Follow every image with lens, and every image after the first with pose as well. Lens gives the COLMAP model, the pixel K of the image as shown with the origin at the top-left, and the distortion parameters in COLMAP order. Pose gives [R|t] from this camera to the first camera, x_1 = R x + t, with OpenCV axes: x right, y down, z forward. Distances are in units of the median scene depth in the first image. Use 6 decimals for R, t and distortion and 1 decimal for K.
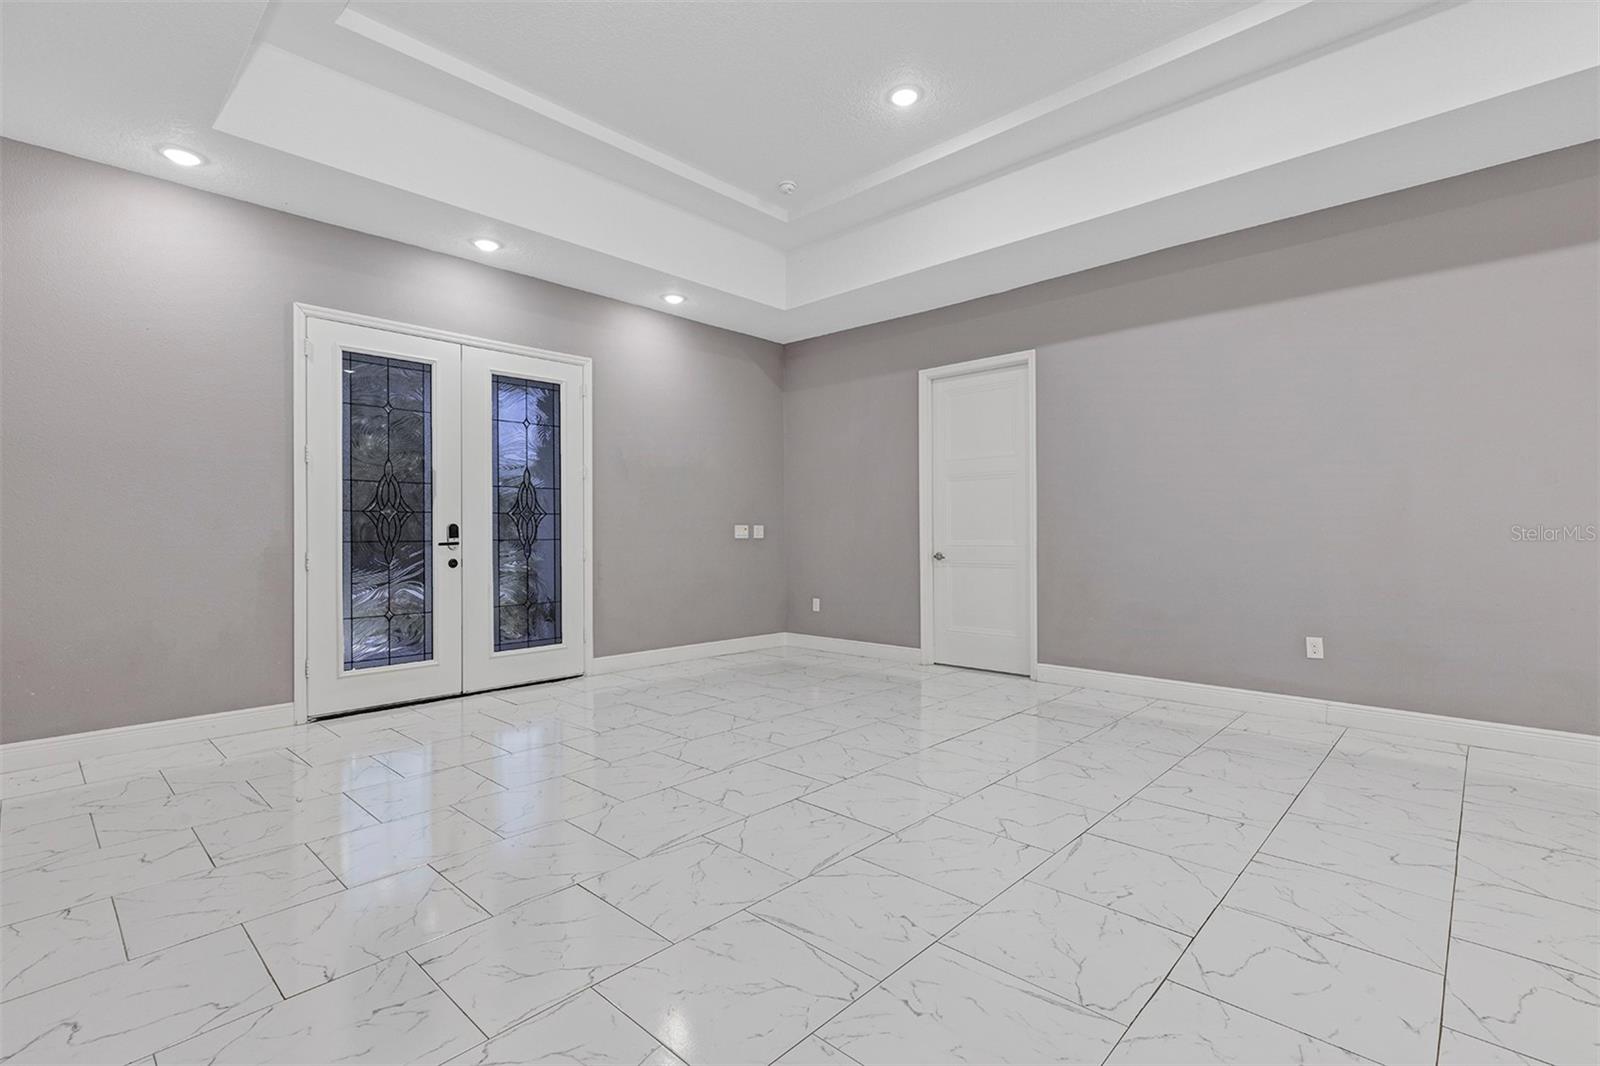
lens RADIAL K [[734.8, 0, 807.1], [0, 734.8, 530.3], [0, 0, 1]] dist [0.001633, 0.000053]
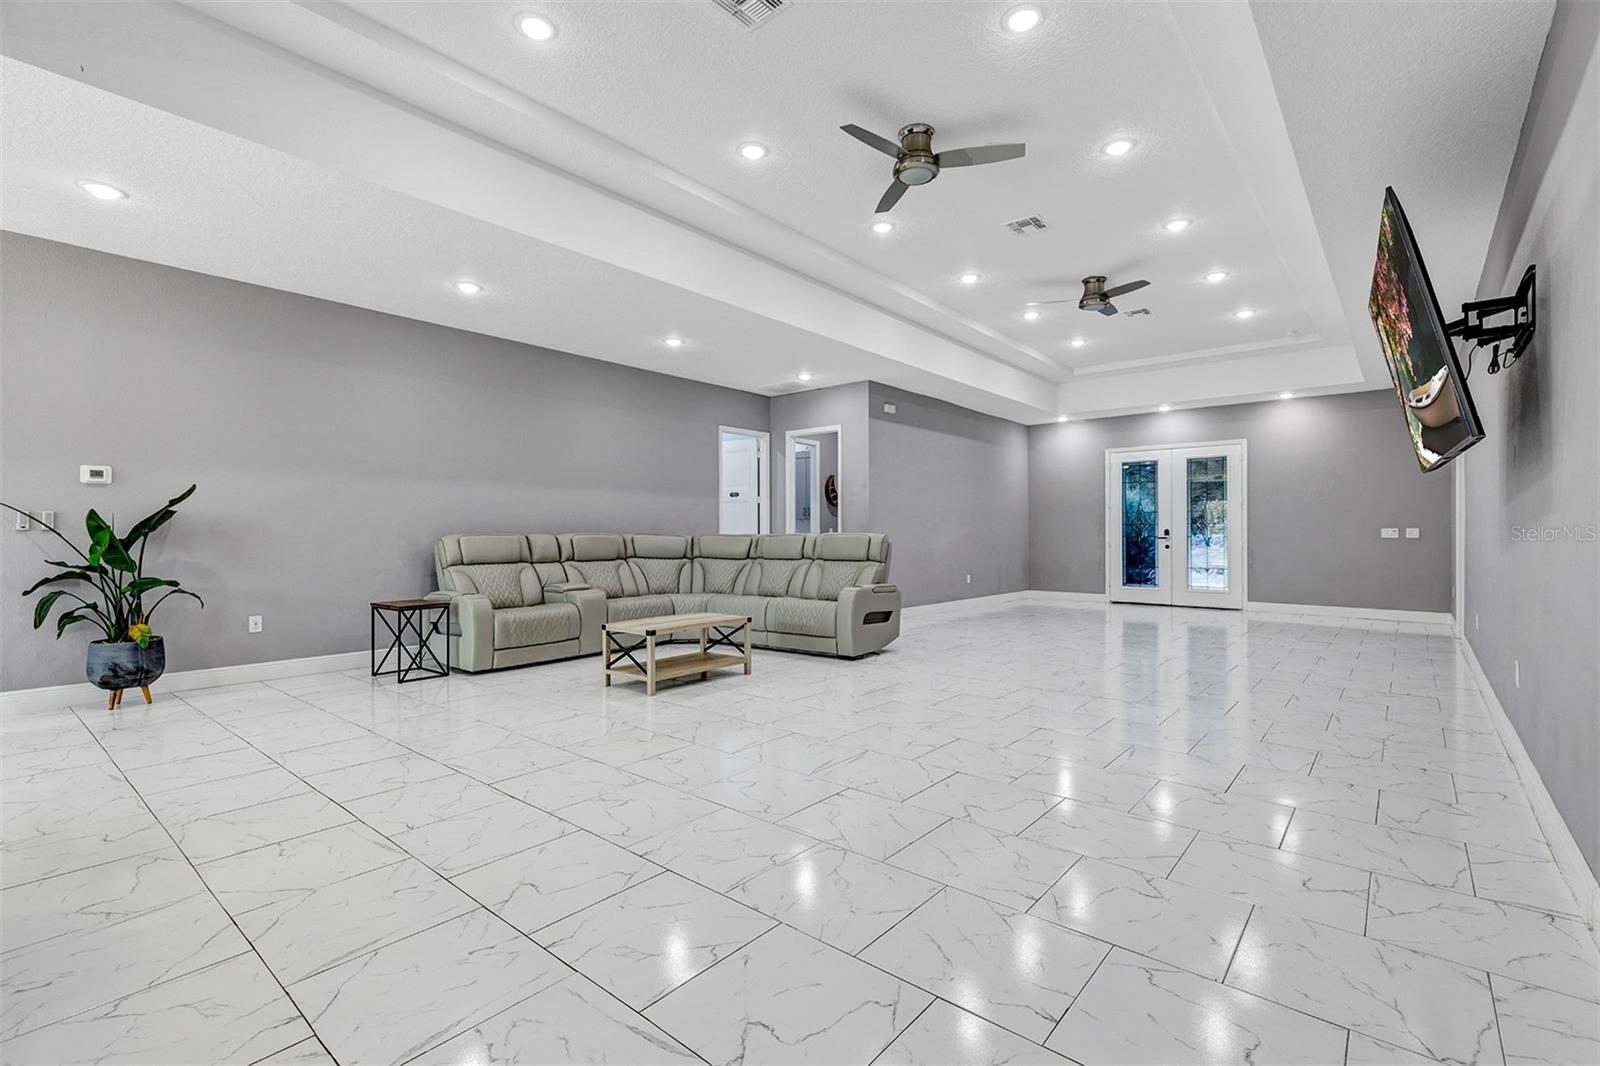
lens RADIAL K [[718.9, 0, 798.1], [0, 718.9, 531.2], [0, 0, 1]] dist [0.003977, 0.000625]
pose [[0.044500, -0.002476, -0.999006, 1.614837], [0.000582, 0.999997, -0.002453, 0.001682], [0.999009, -0.000472, 0.044501, -0.223461]]
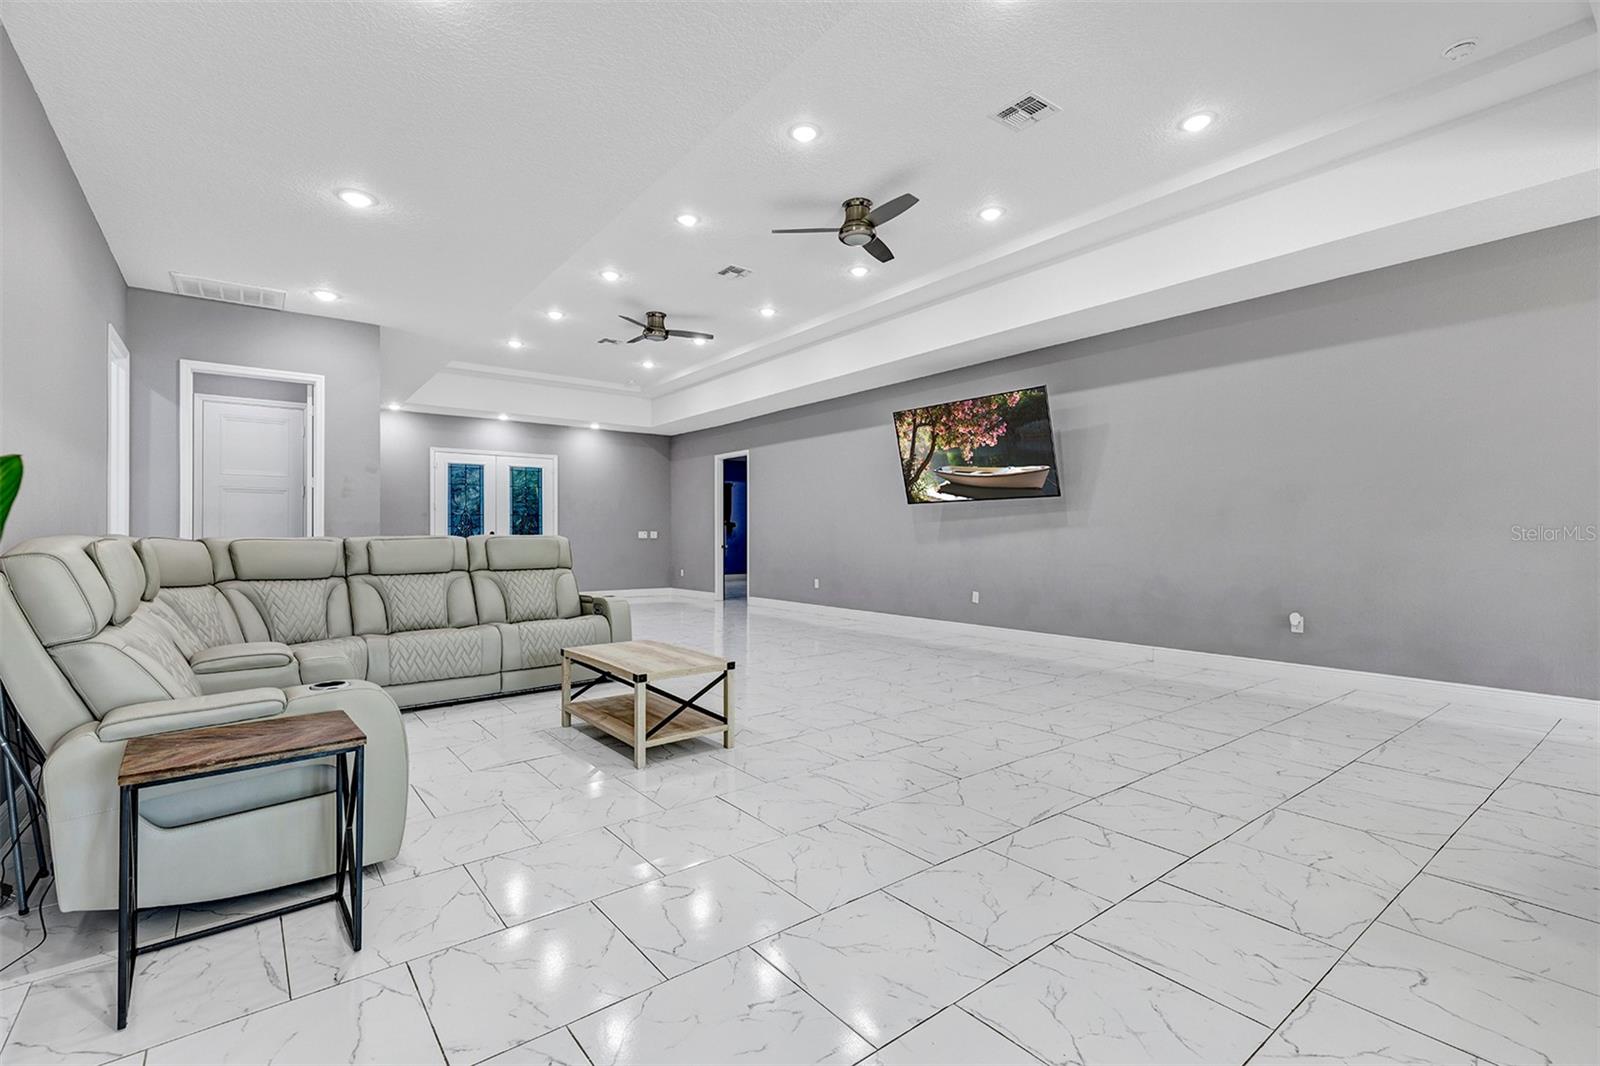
lens RADIAL K [[718.9, 0, 798.1], [0, 718.9, 531.2], [0, 0, 1]] dist [0.003977, 0.000625]
pose [[0.987200, -0.002050, -0.159472, 0.829840], [0.001300, 0.999988, -0.004801, 0.002284], [0.159480, 0.004532, 0.987191, -1.092381]]
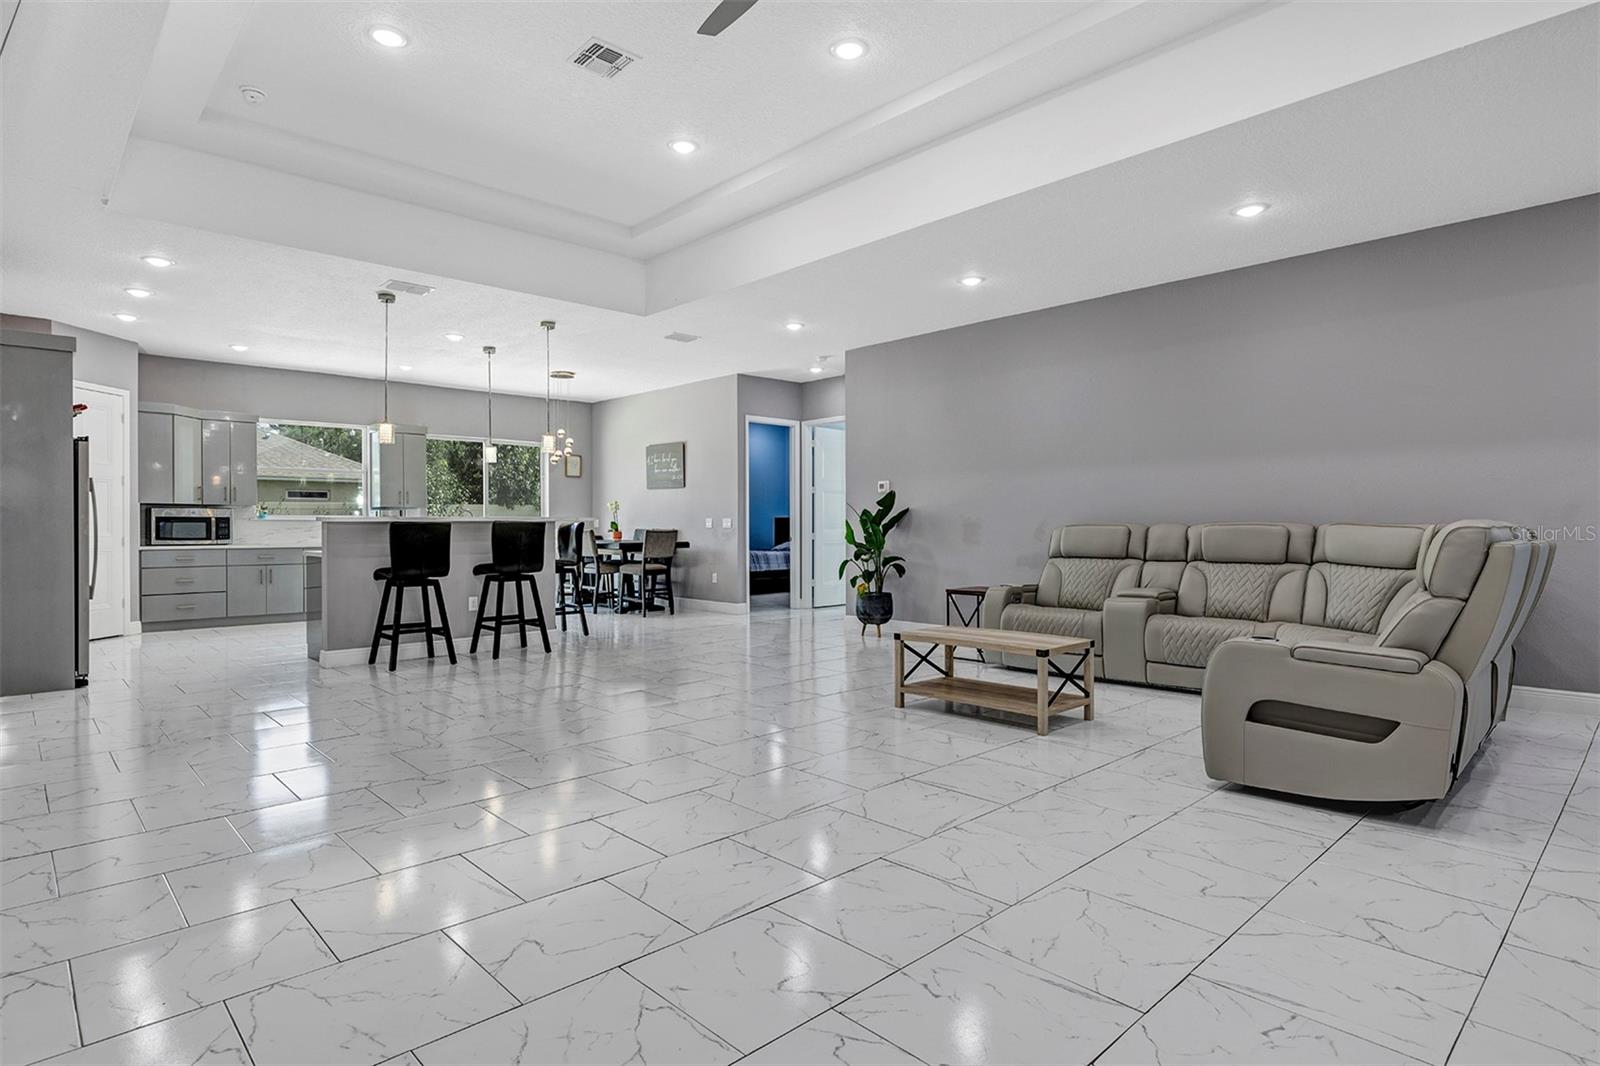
lens RADIAL K [[844.7, 0, 793.5], [0, 844.7, 530.3], [0, 0, 1]] dist [-0.002388, -0.001059]
pose [[-0.997311, 0.003732, 0.073196, 0.711087], [0.004128, 0.999978, 0.005258, 0.003778], [-0.073175, 0.005546, -0.997304, 0.612096]]
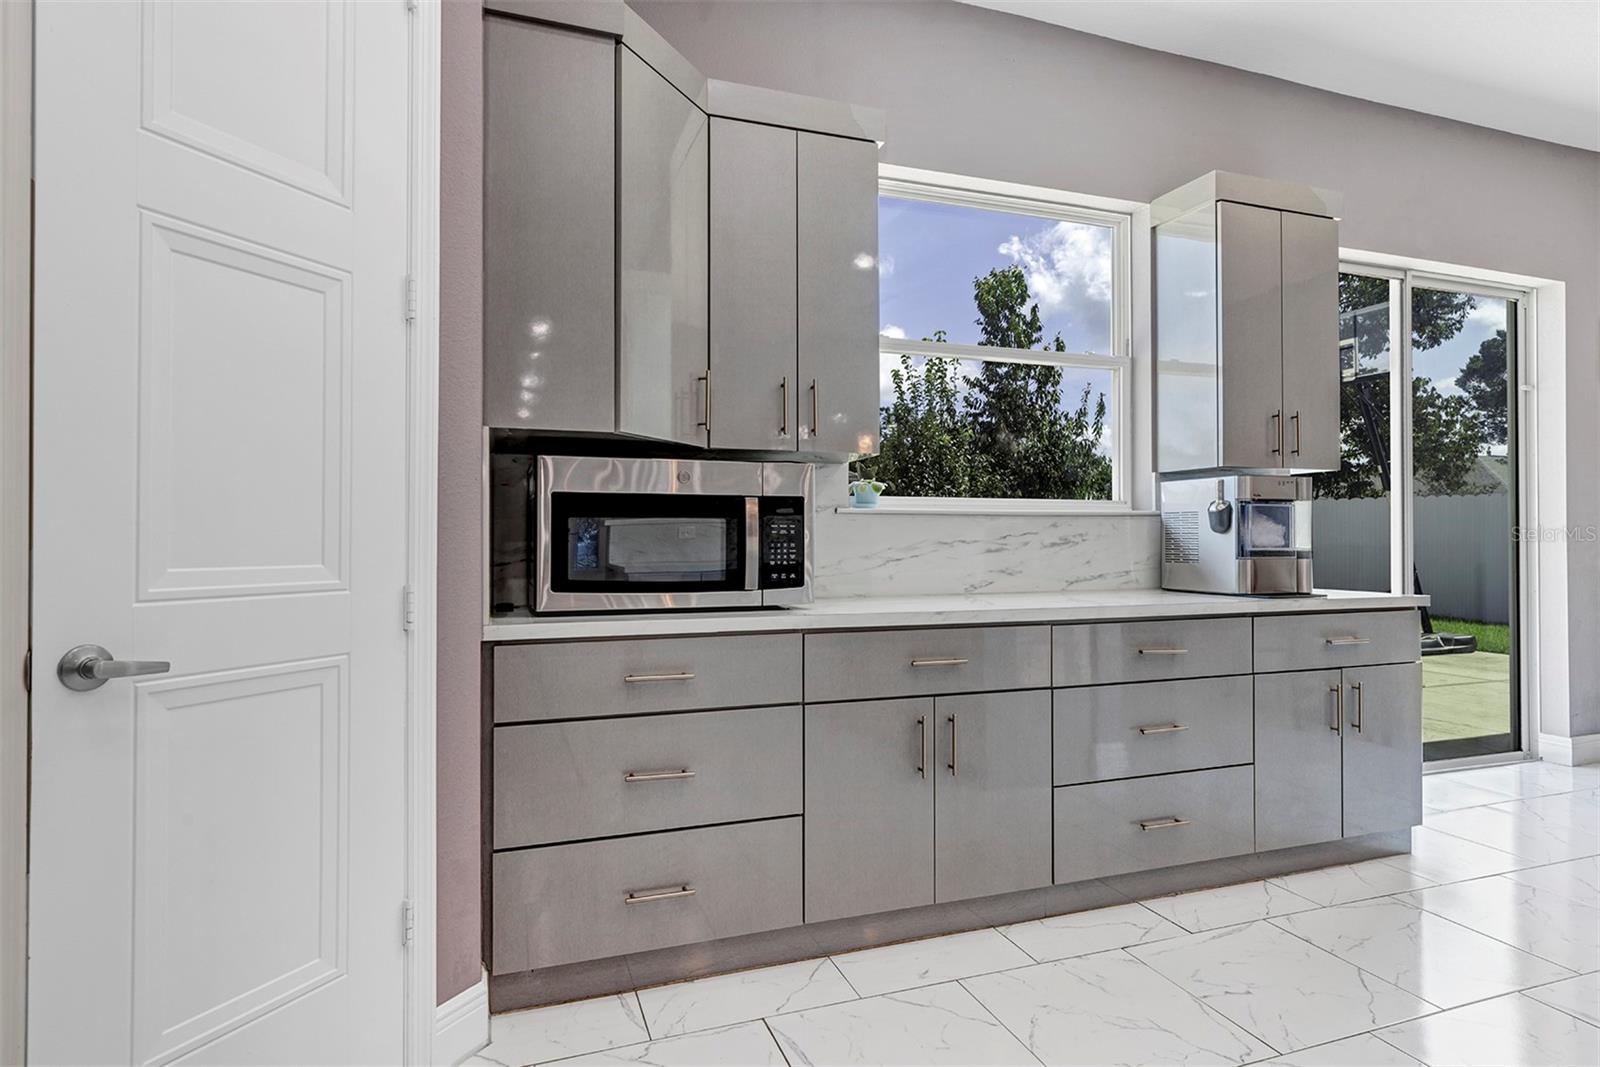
lens RADIAL K [[844.7, 0, 793.5], [0, 844.7, 530.8], [0, 0, 1]] dist [-0.002388, -0.001059]
pose [[-0.879678, 0.006167, 0.475529, 1.840348], [0.003089, 0.999969, -0.007253, 0.001513], [-0.475559, -0.004911, -0.879670, -0.706971]]
